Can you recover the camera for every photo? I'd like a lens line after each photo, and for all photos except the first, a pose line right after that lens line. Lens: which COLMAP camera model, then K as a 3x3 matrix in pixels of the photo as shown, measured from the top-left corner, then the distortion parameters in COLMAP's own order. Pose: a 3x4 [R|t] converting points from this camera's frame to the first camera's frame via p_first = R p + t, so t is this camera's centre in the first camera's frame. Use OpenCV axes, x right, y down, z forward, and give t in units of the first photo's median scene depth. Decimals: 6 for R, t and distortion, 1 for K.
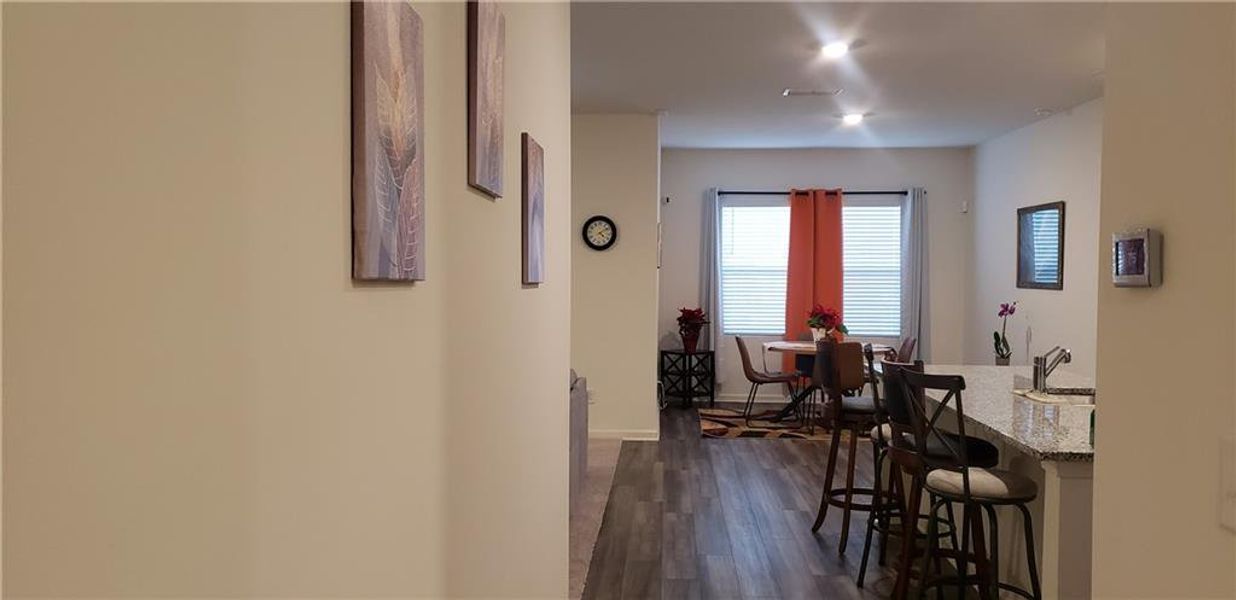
lens RADIAL K [[971.2, 0, 610.4], [0, 971.2, 294.5], [0, 0, 1]] dist [0.027095, -0.018800]
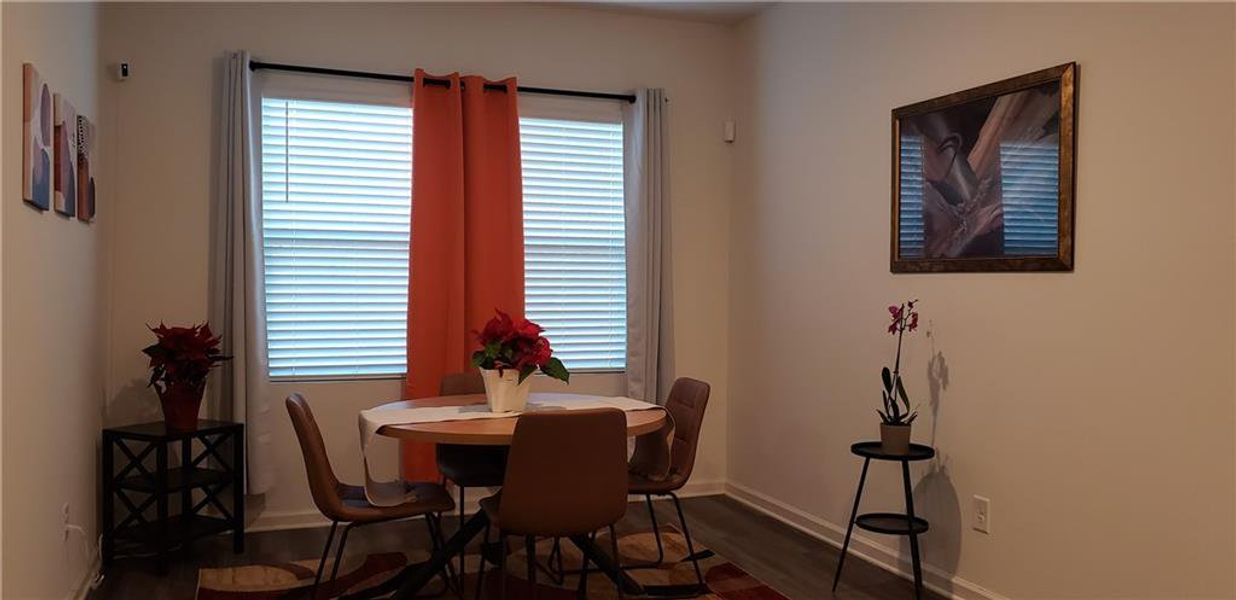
lens RADIAL K [[971.2, 0, 616.1], [0, 971.2, 323.4], [0, 0, 1]] dist [0.027095, -0.018800]
pose [[0.912628, -0.014174, 0.408546, 0.080555], [0.007572, 0.999813, 0.017773, 0.007395], [-0.408722, -0.013127, 0.912565, 0.530131]]
